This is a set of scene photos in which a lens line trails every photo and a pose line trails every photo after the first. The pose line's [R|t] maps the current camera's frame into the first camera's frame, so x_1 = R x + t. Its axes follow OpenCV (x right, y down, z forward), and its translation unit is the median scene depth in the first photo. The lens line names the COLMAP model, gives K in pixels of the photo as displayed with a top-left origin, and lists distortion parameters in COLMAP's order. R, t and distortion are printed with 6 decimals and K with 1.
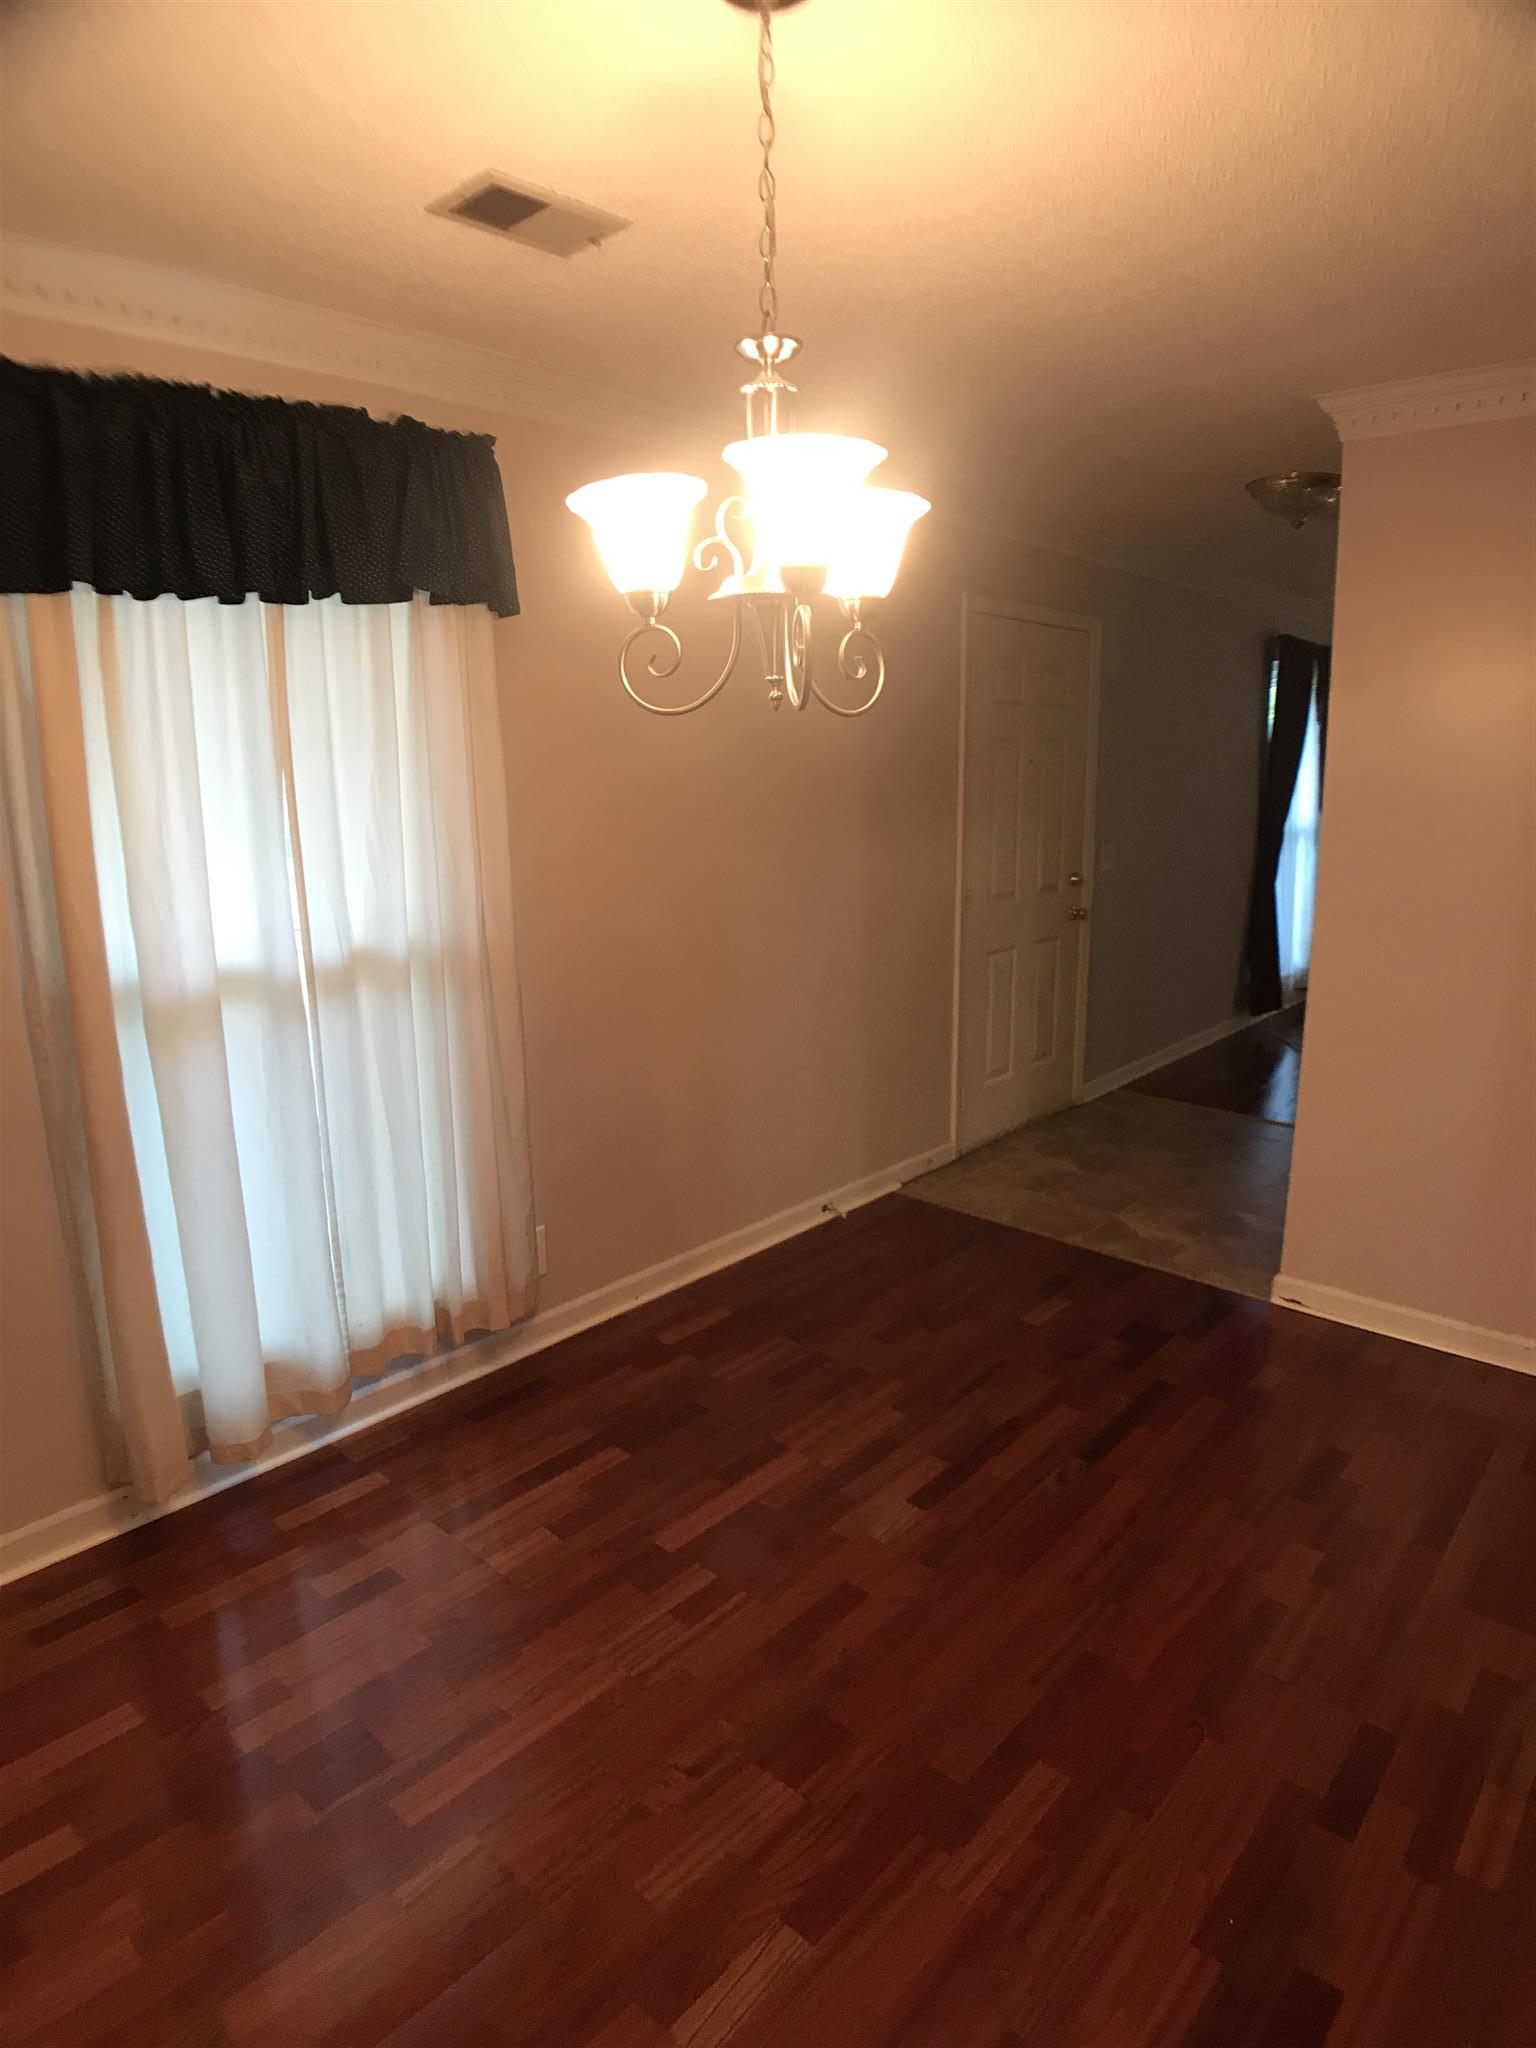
lens RADIAL K [[1196.3, 0, 760.6], [0, 1196.3, 1015.8], [0, 0, 1]] dist [-0.122331, 0.034928]
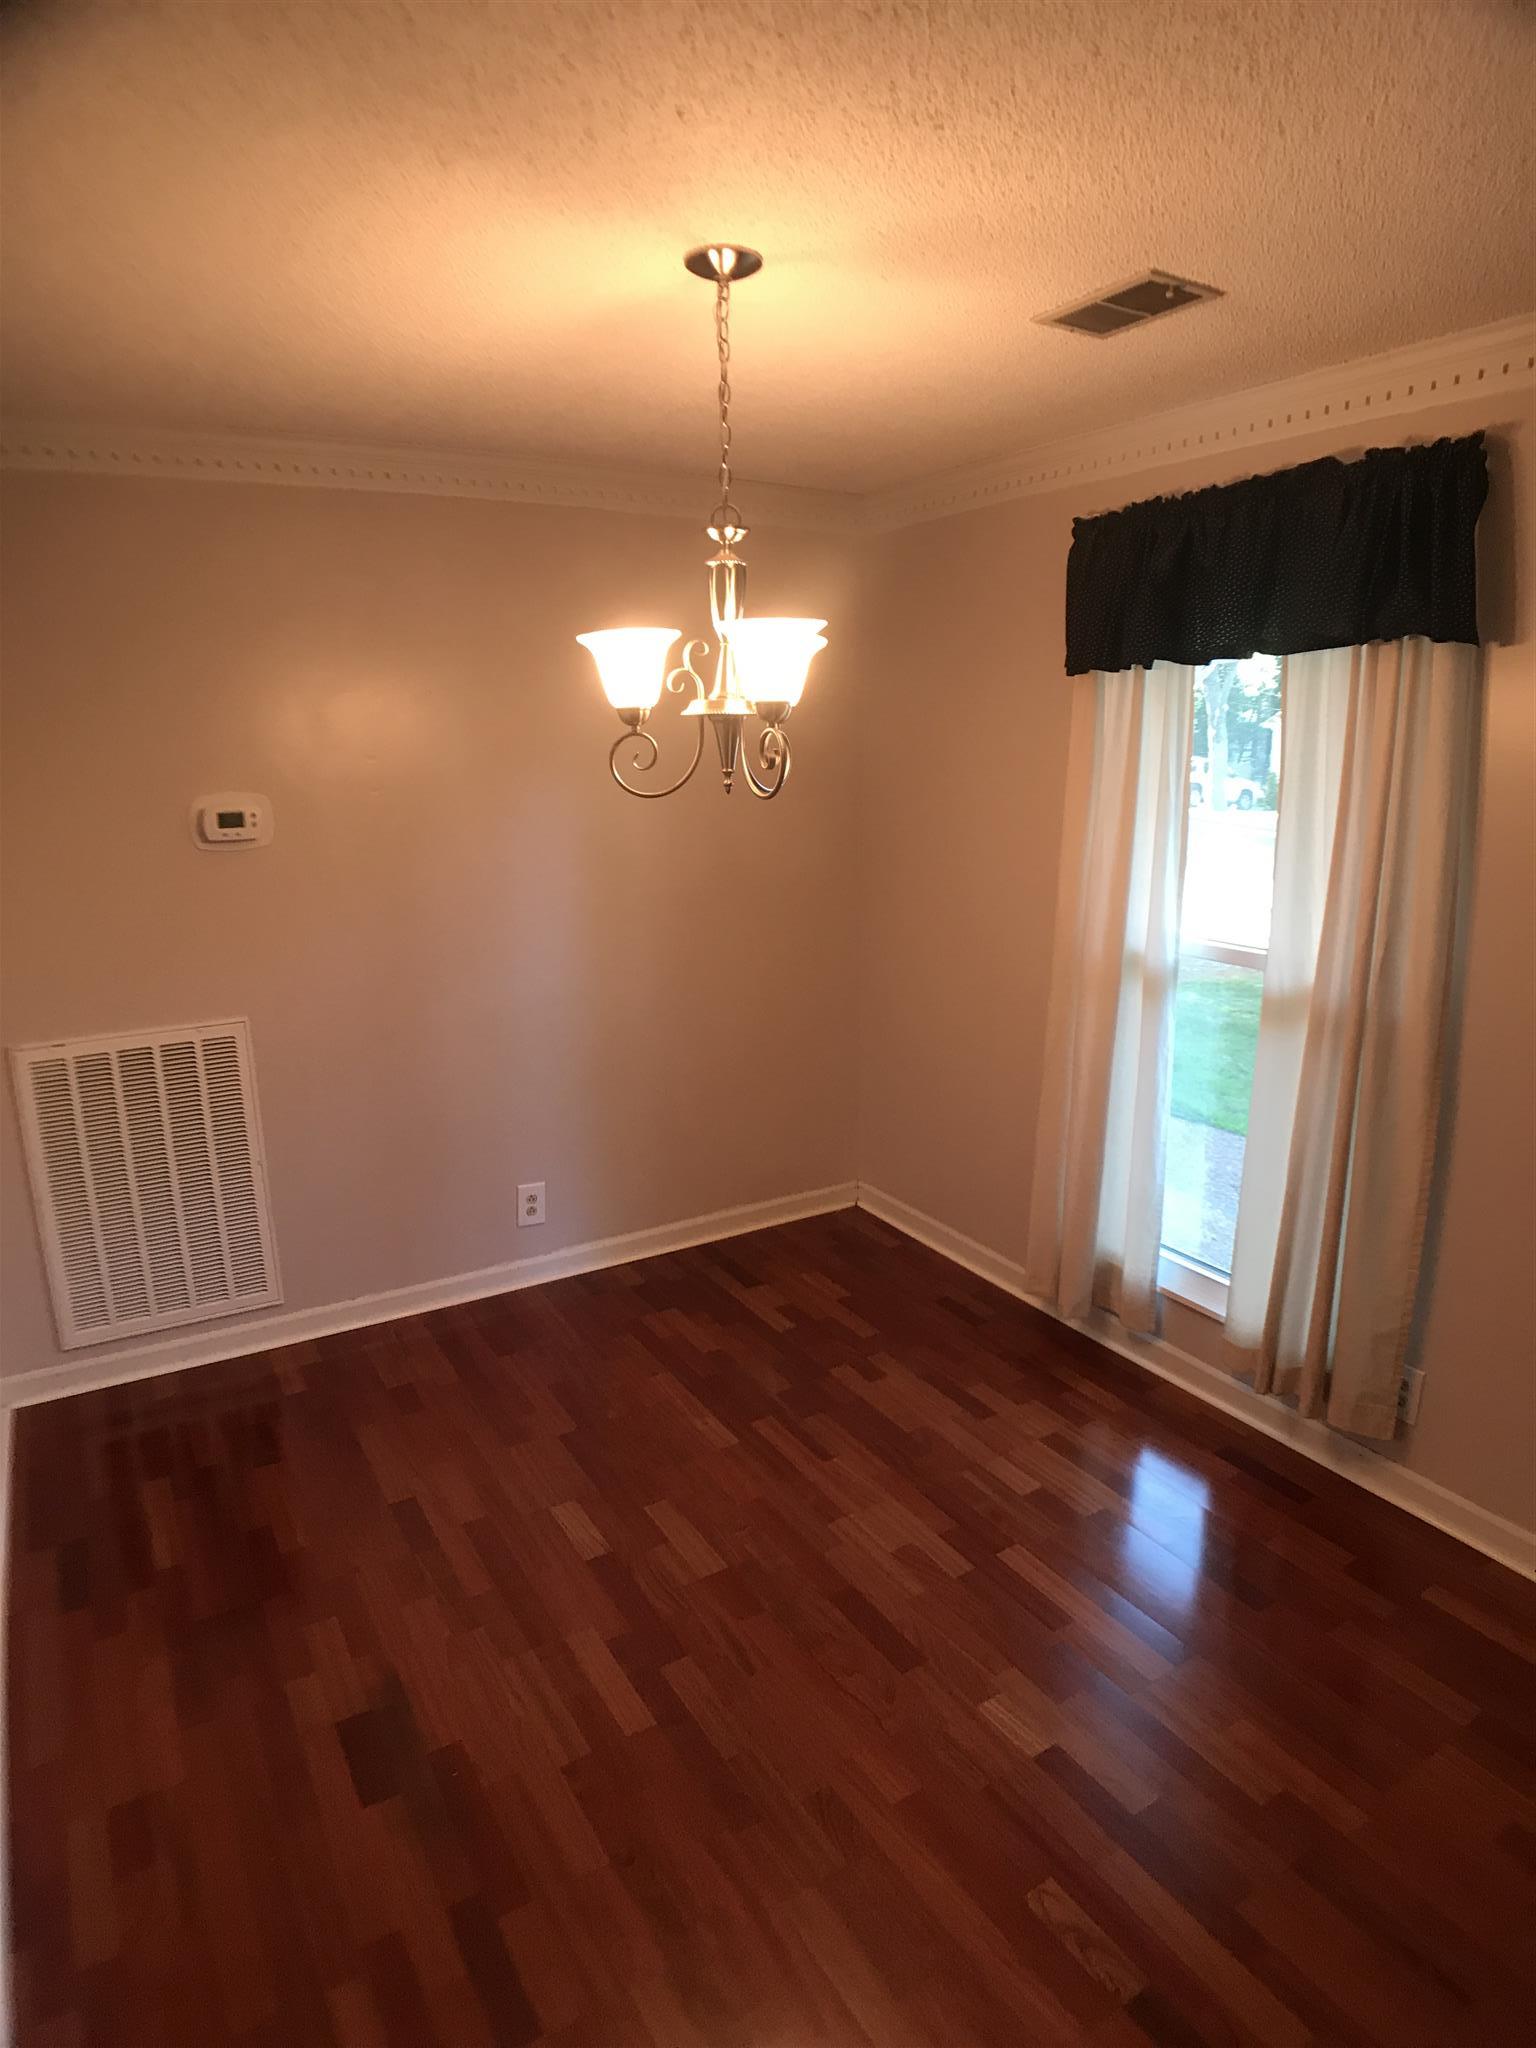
lens RADIAL K [[1196.3, 0, 760.6], [0, 1196.3, 1015.8], [0, 0, 1]] dist [-0.122331, 0.034928]
pose [[-0.288023, 0.235431, -0.928232, 1.114308], [-0.200002, 0.933143, 0.298736, -0.357314], [0.936505, 0.271692, -0.221680, 1.172409]]
